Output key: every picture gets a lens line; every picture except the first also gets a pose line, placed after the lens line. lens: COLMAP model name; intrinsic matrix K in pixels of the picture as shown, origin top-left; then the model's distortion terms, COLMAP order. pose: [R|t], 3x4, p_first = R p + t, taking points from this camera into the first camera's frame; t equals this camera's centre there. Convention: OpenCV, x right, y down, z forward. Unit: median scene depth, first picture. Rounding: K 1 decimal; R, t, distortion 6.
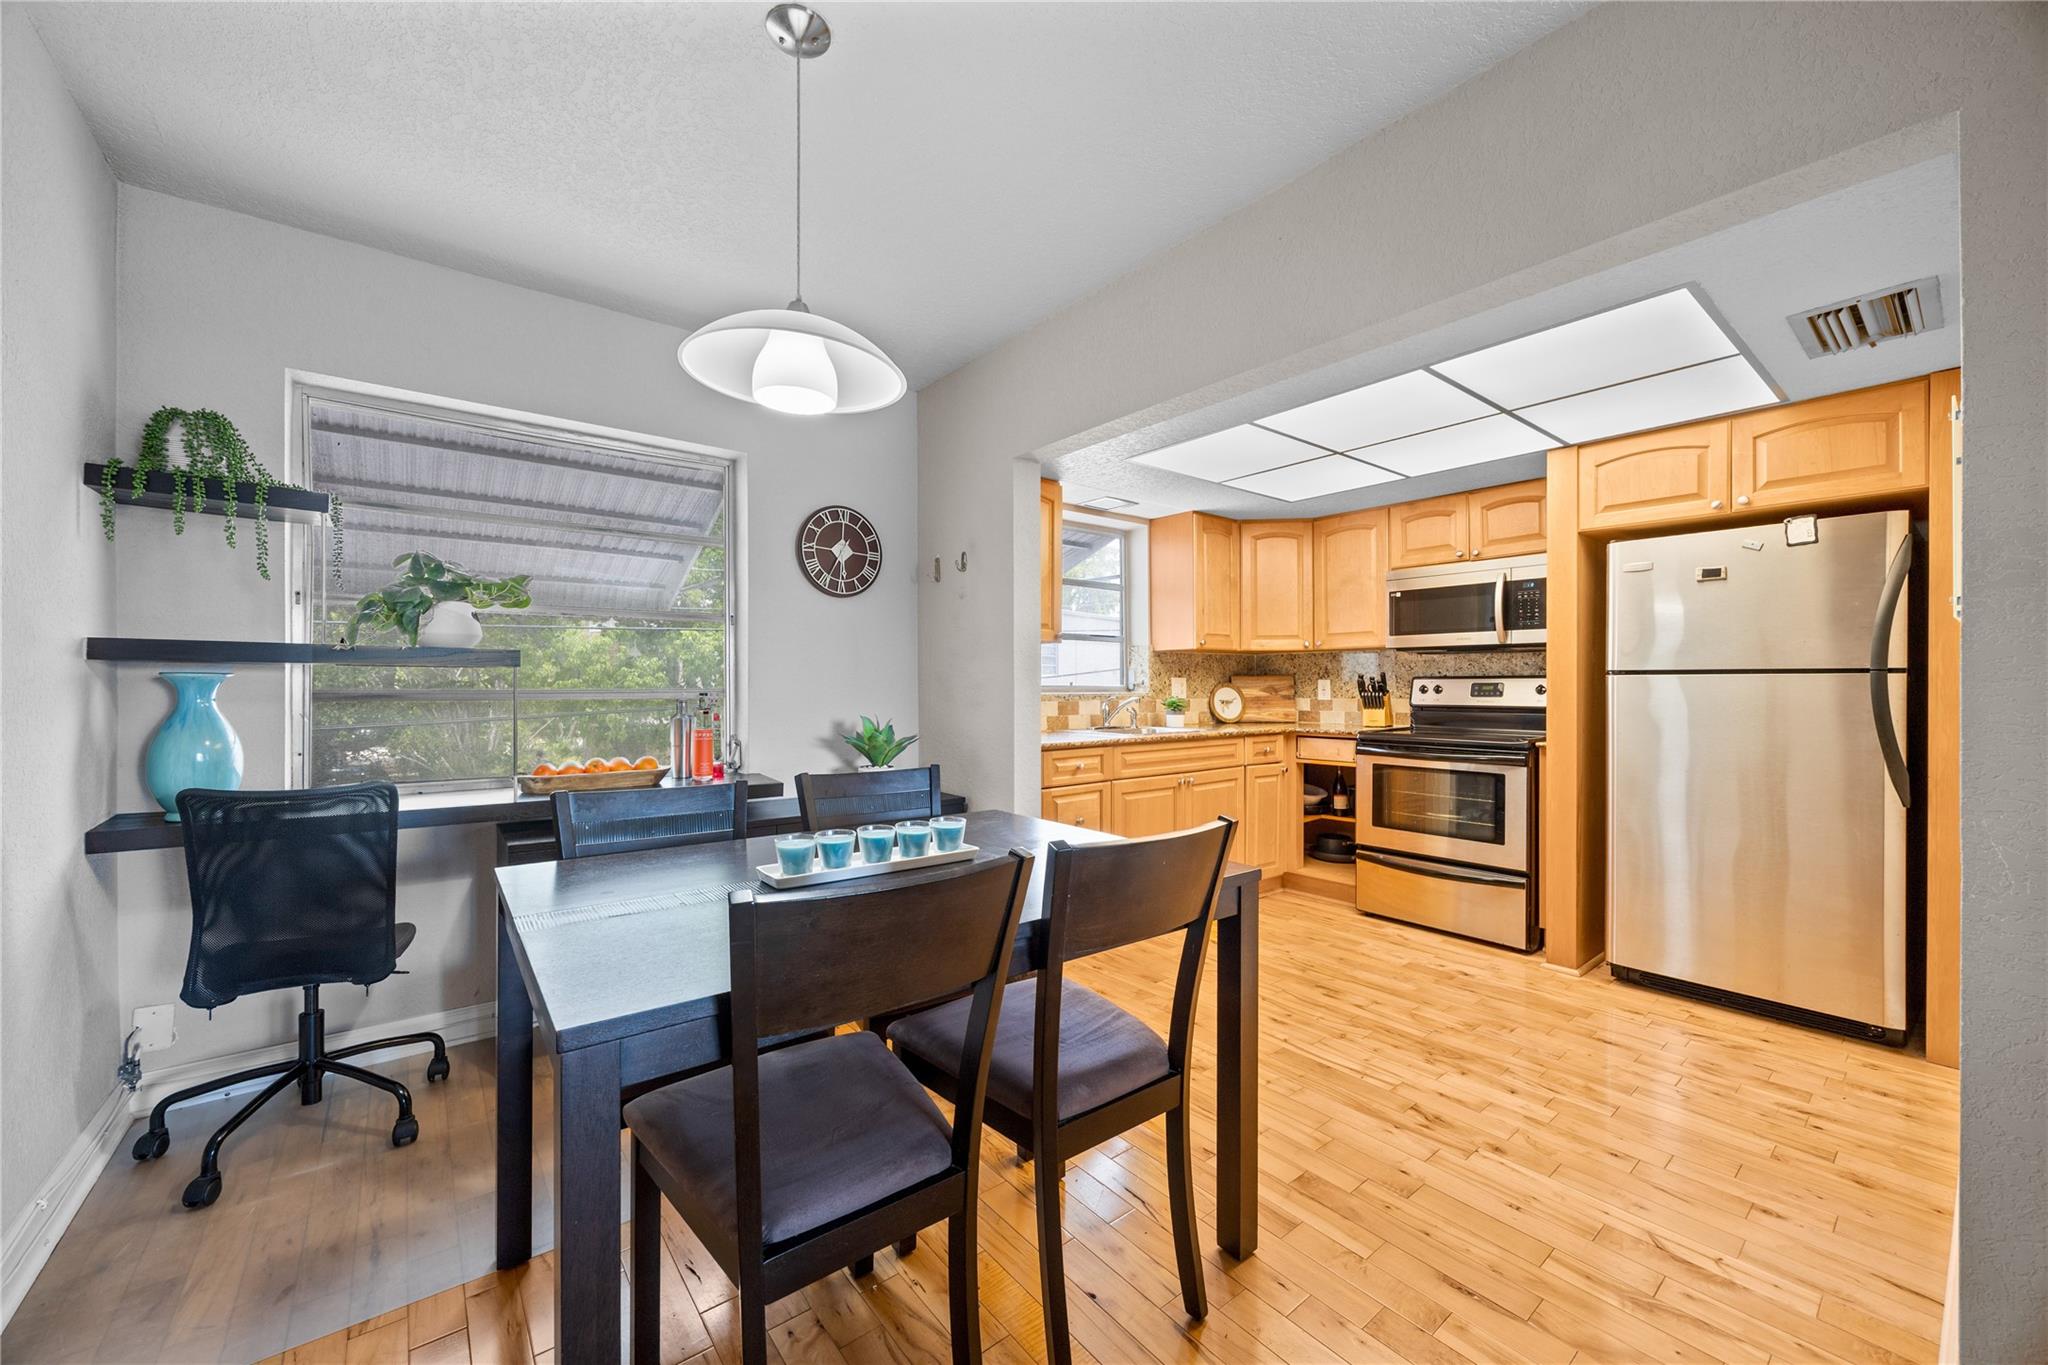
lens RADIAL K [[779.2, 0, 1018.0], [0, 779.2, 685.4], [0, 0, 1]] dist [-0.002706, 0.000029]
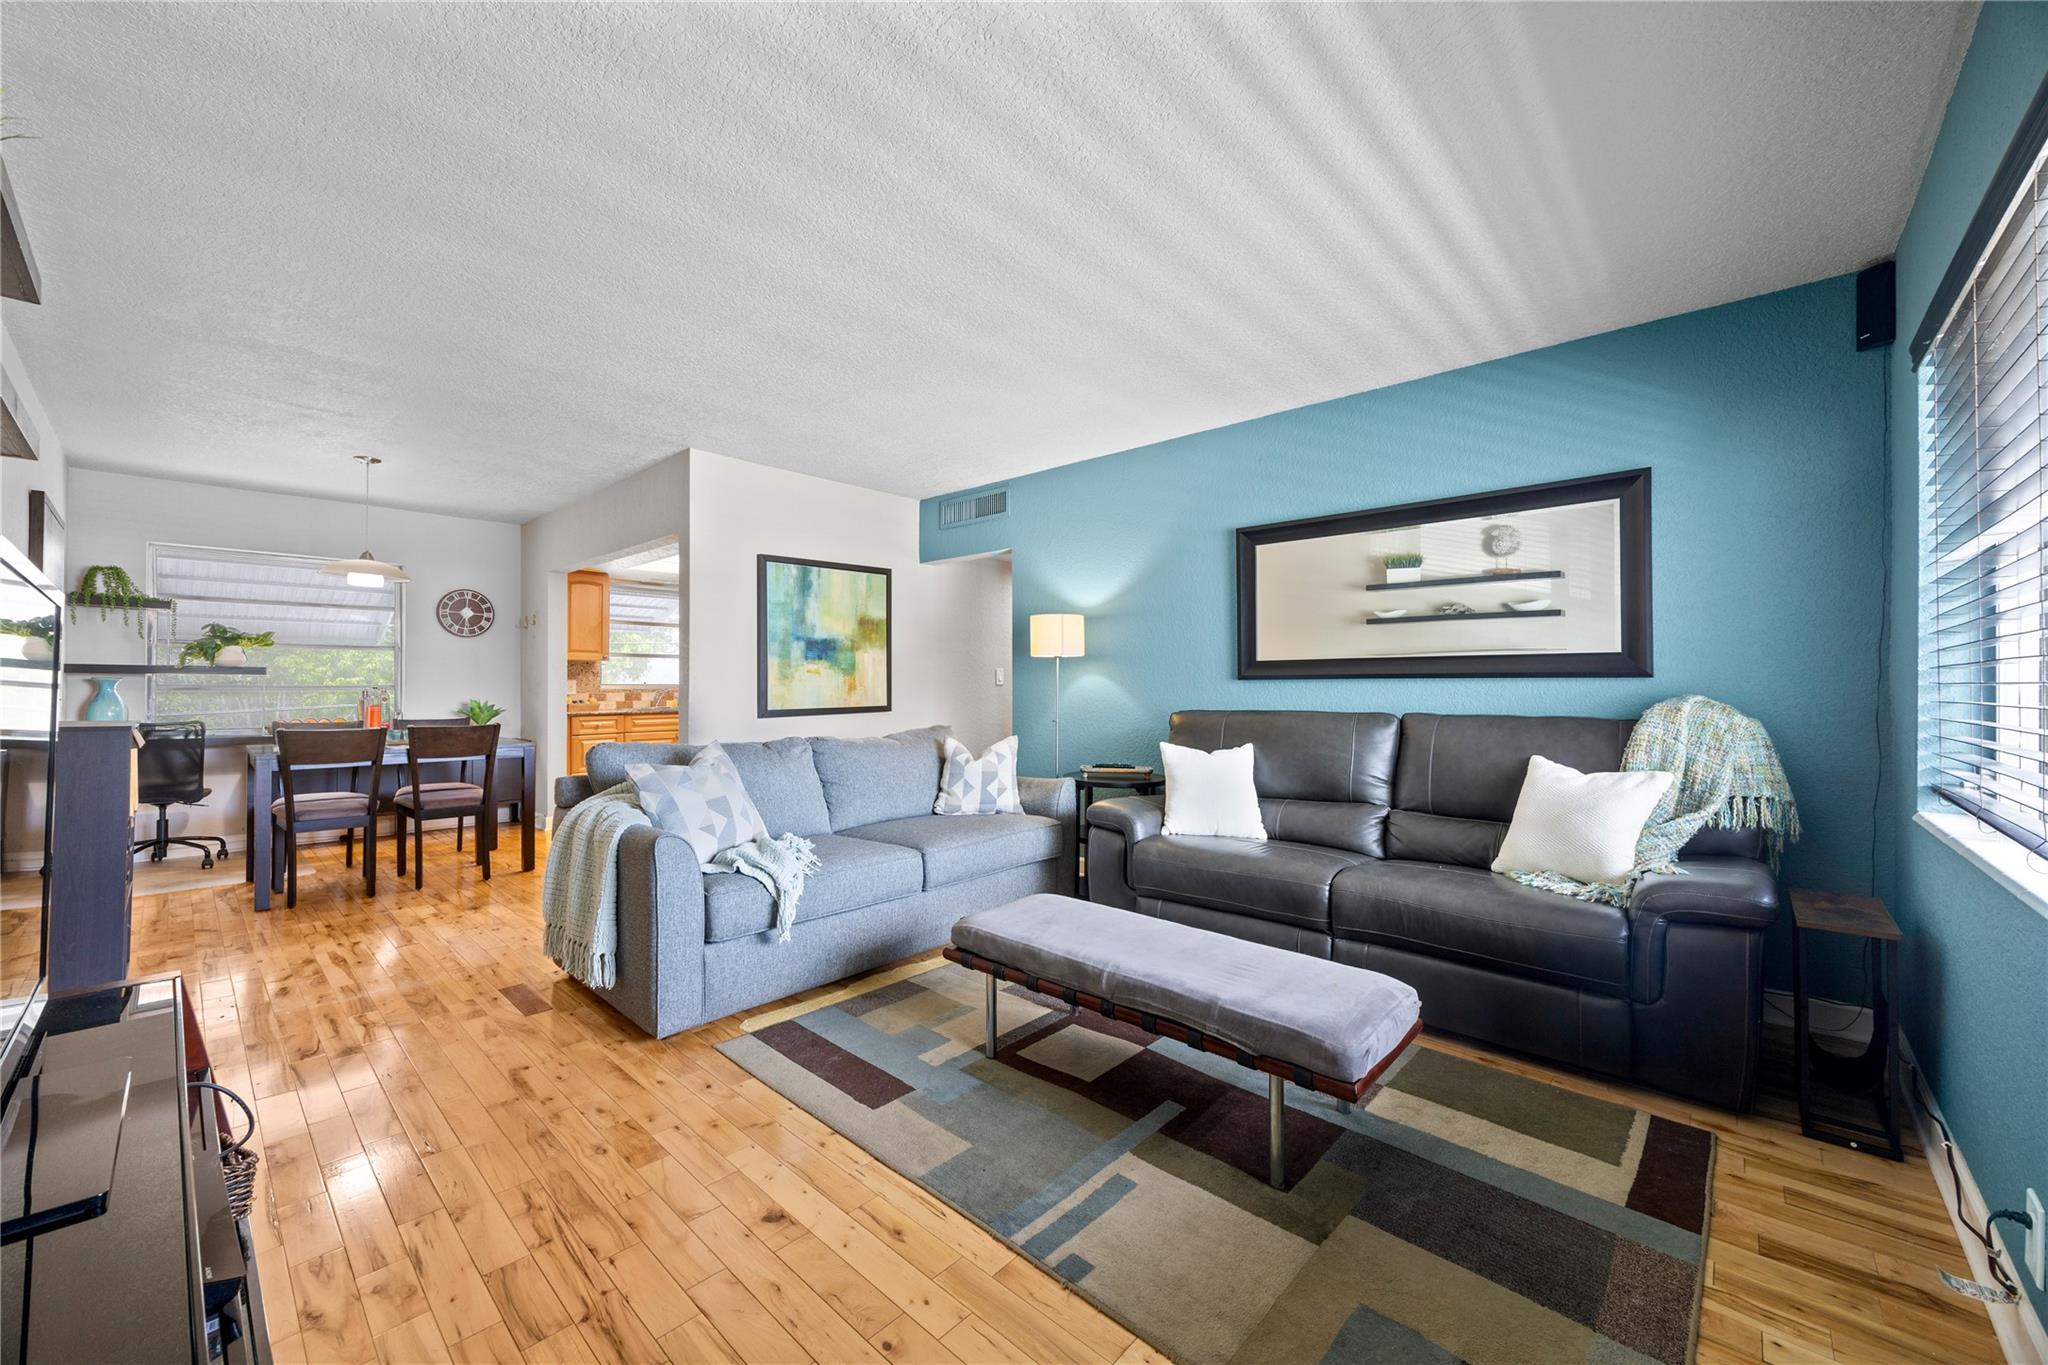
lens RADIAL K [[779.2, 0, 1016.3], [0, 779.2, 678.0], [0, 0, 1]] dist [-0.002706, 0.000029]
pose [[0.987416, -0.000234, 0.158147, 0.808457], [0.002017, 0.999936, -0.011116, 0.010516], [-0.158134, 0.011295, 0.987353, -1.100856]]
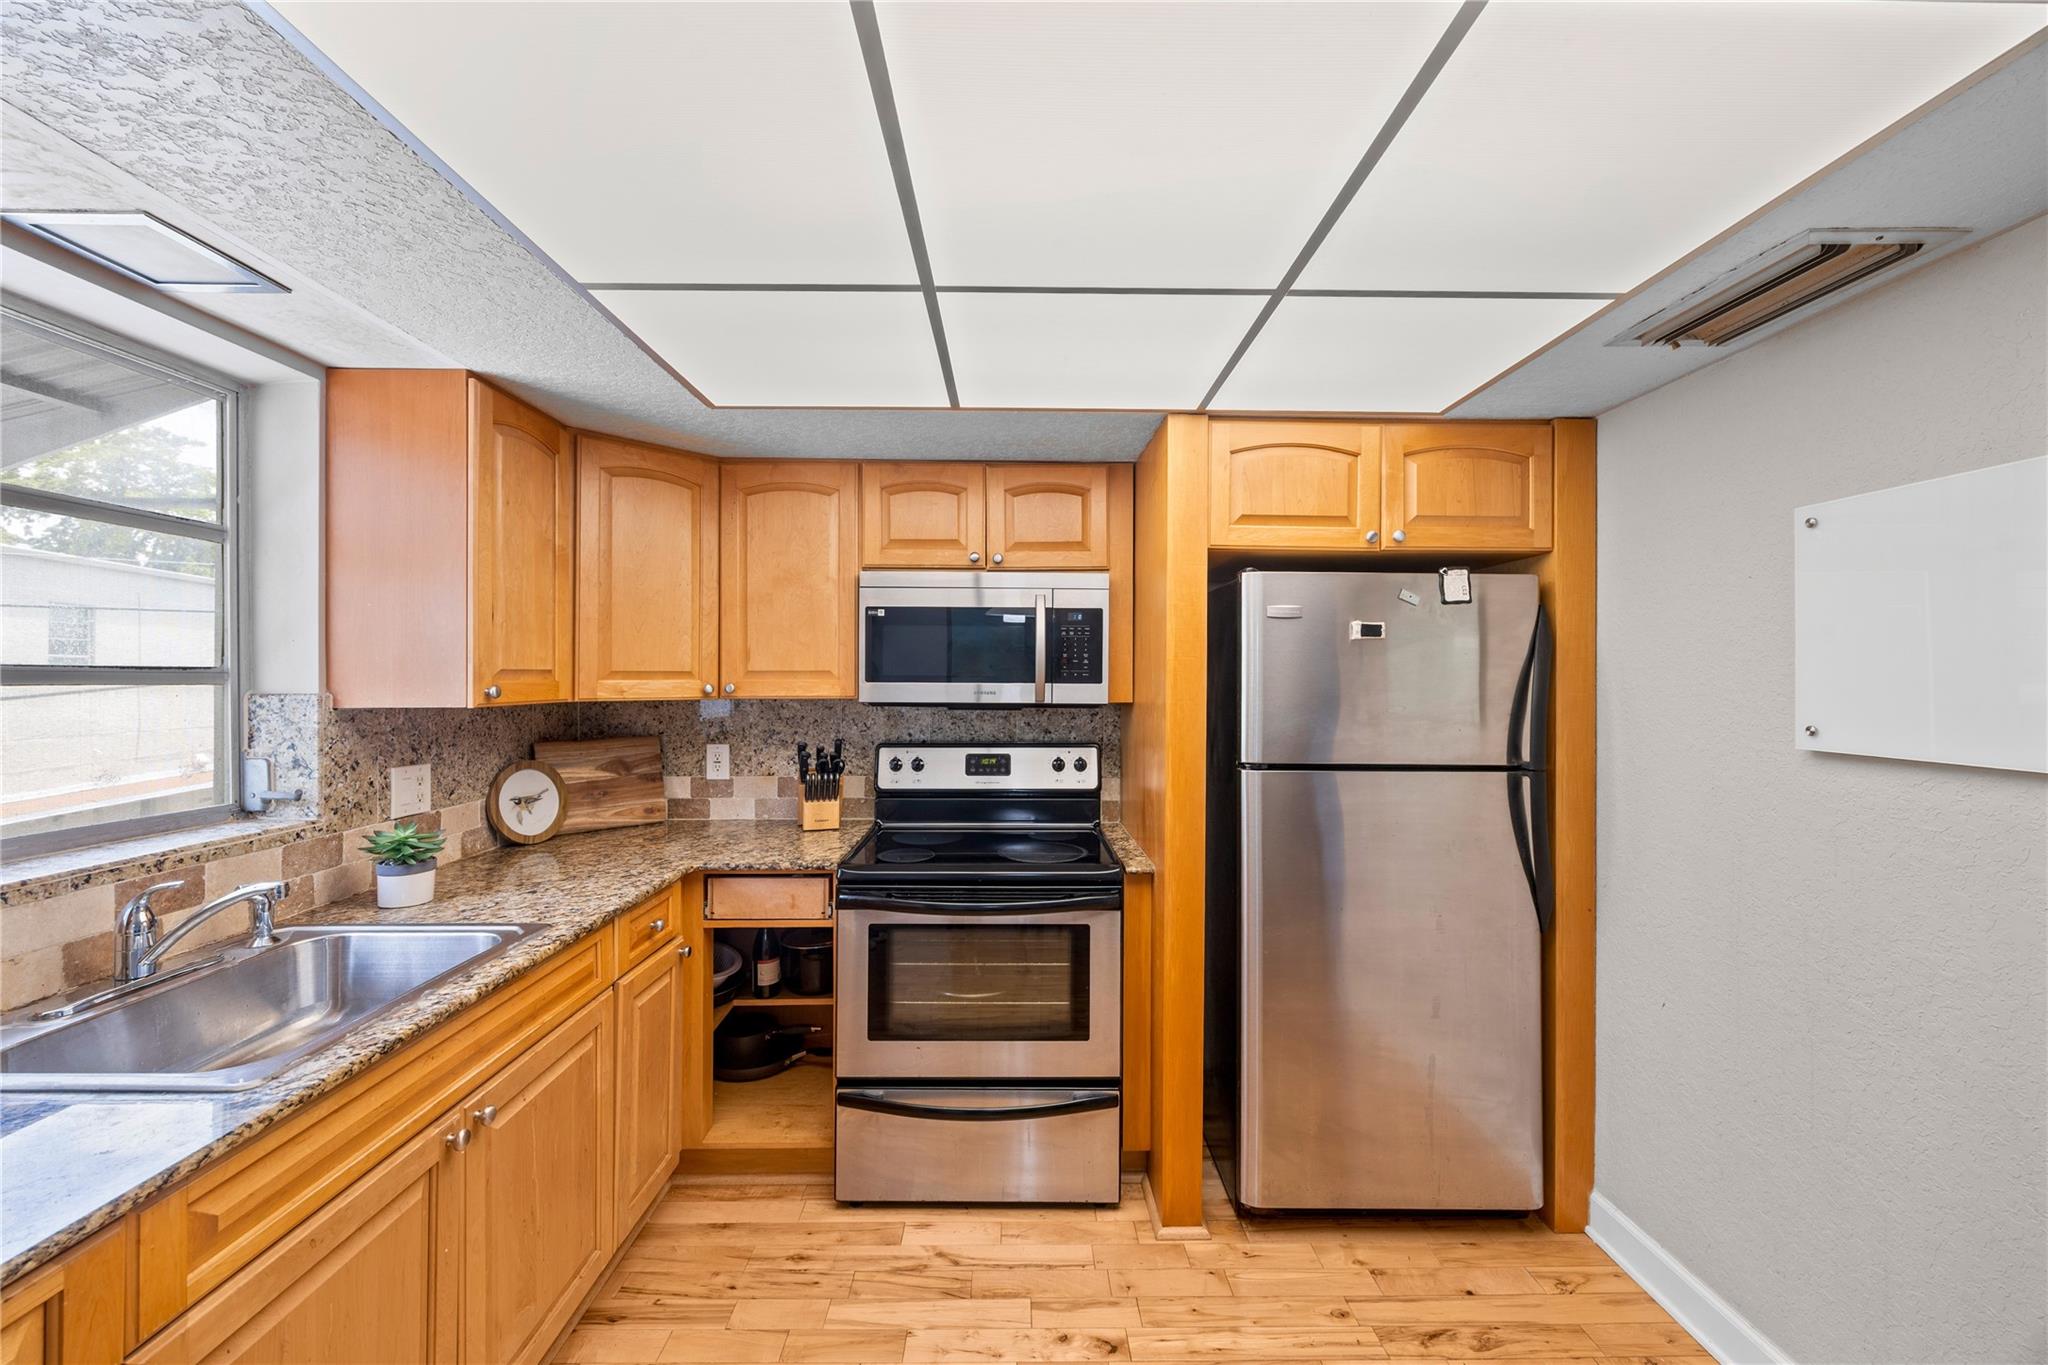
lens RADIAL K [[779.2, 0, 1020.2], [0, 779.2, 674.2], [0, 0, 1]] dist [-0.002706, 0.000029]
pose [[0.610729, 0.006294, 0.791815, 0.104916], [-0.003614, 0.999980, -0.005161, -0.083565], [-0.791832, 0.000290, 0.610739, 0.685590]]
